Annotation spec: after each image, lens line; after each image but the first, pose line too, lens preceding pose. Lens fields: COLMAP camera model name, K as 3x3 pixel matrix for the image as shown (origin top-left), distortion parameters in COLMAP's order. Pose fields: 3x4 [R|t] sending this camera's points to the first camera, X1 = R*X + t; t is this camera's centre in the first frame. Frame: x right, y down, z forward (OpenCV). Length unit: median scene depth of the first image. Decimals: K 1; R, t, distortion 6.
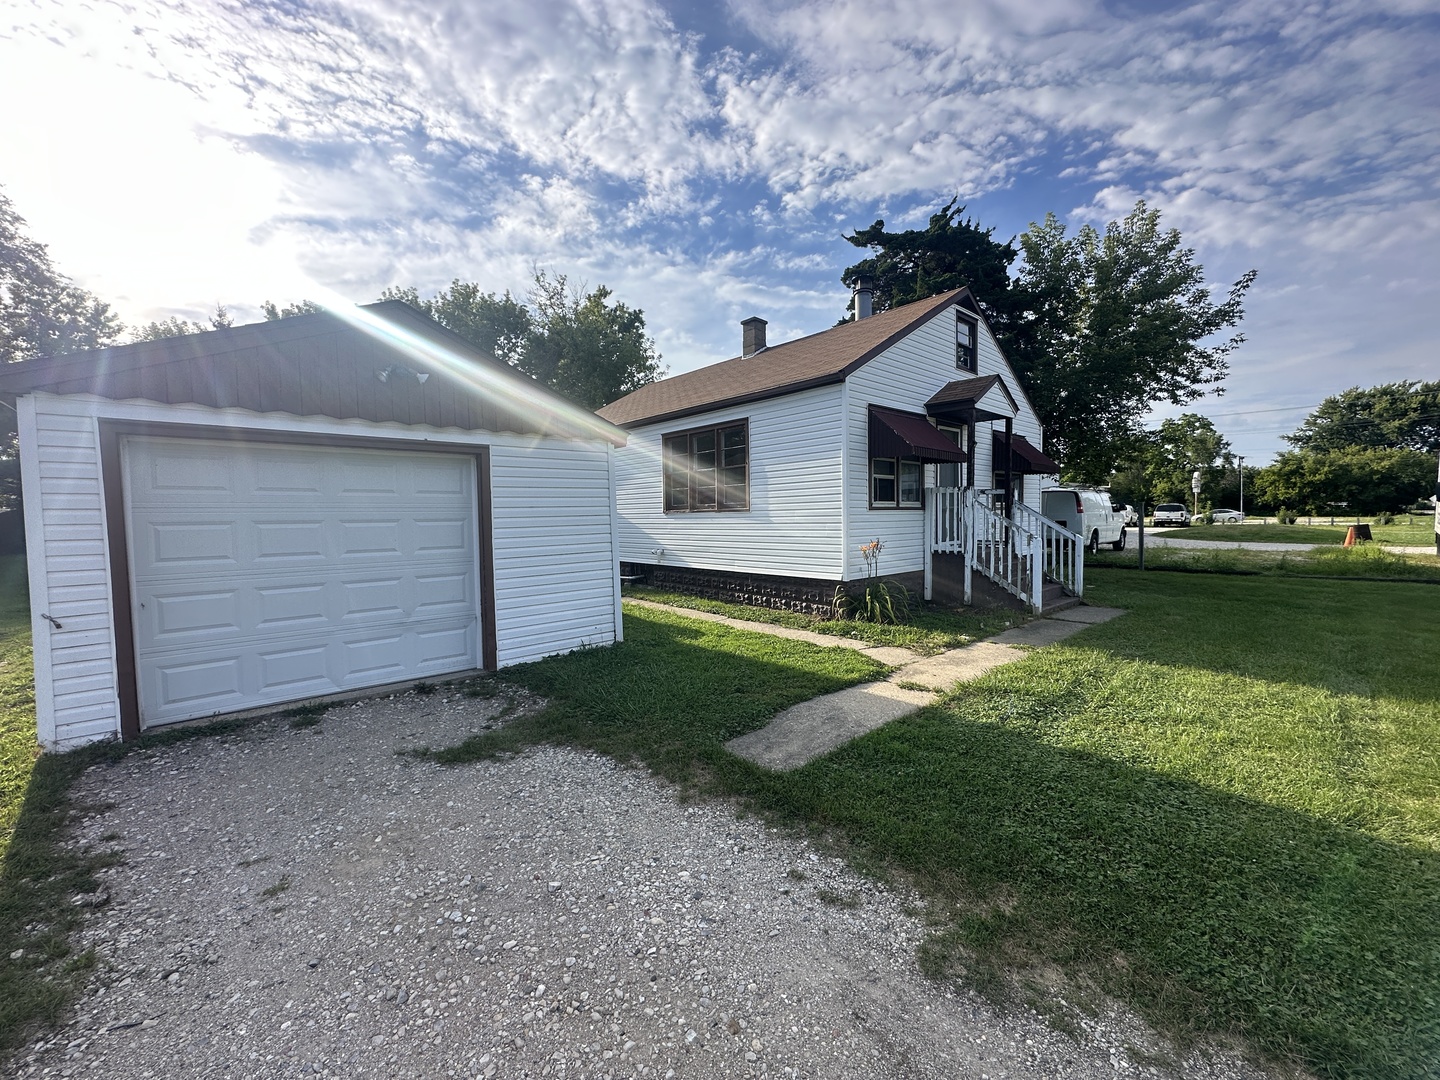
lens RADIAL K [[570.5, 0, 720.0], [0, 570.5, 540.0], [0, 0, 1]] dist [-0.000353, -0.000108]
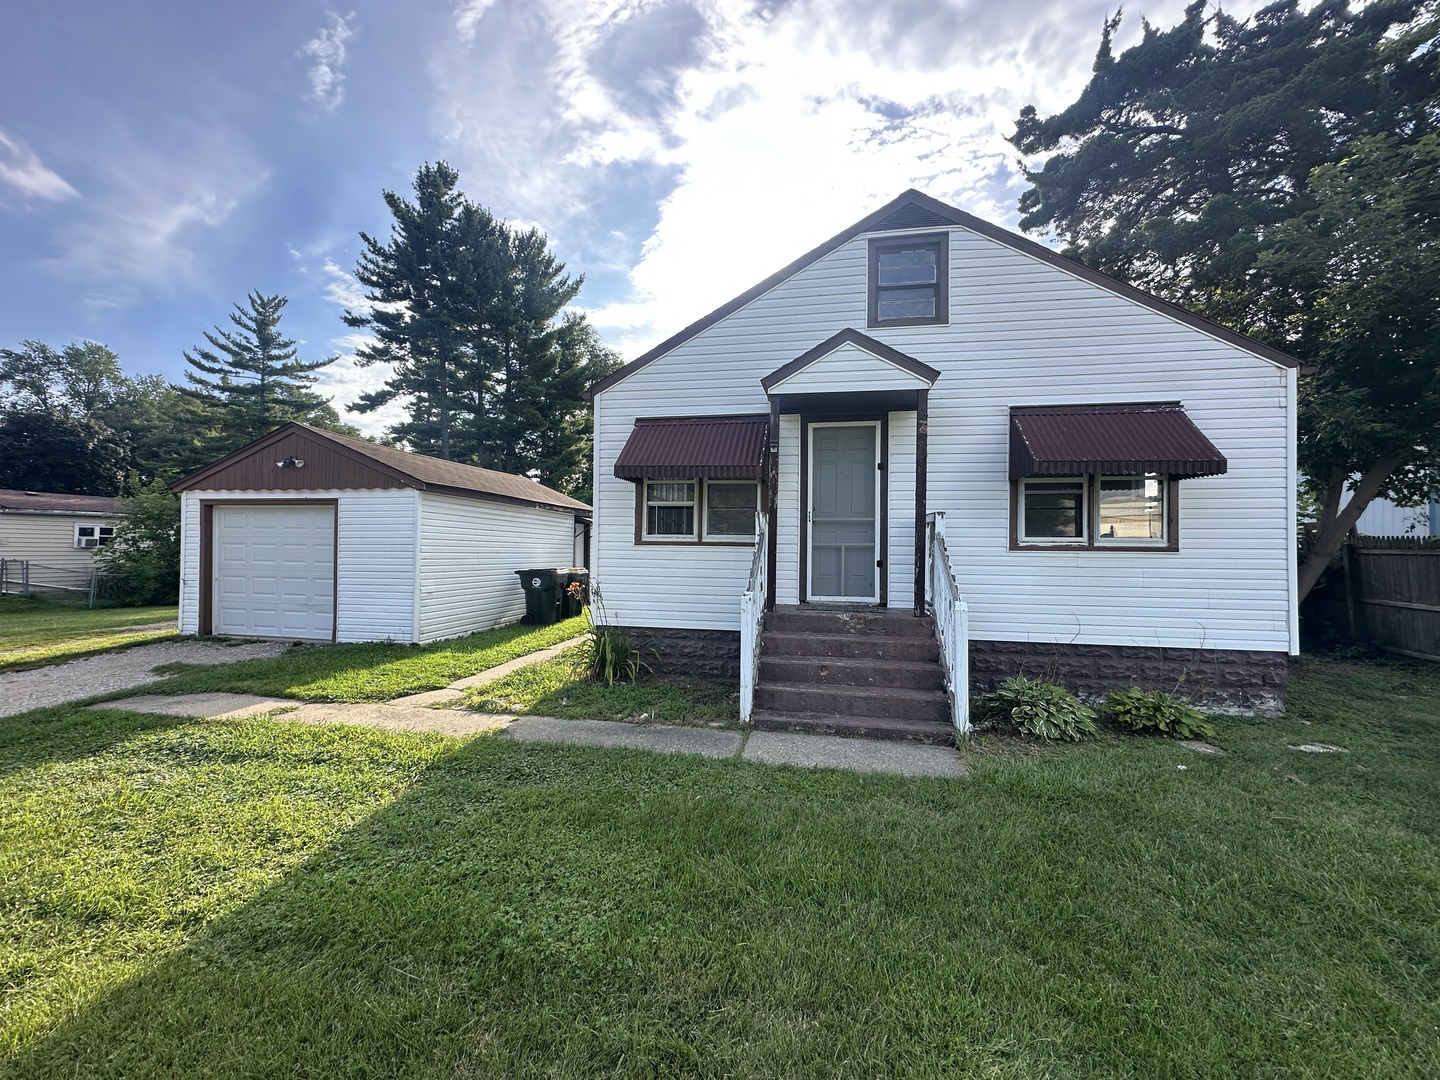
lens RADIAL K [[599.7, 0, 720.0], [0, 599.7, 540.0], [0, 0, 1]] dist [0.014355, 0.000075]
pose [[0.598478, 0.003668, -0.801131, 1.029421], [-0.058050, 0.997559, -0.038799, -0.031428], [0.799033, 0.069726, 0.597230, 0.560071]]
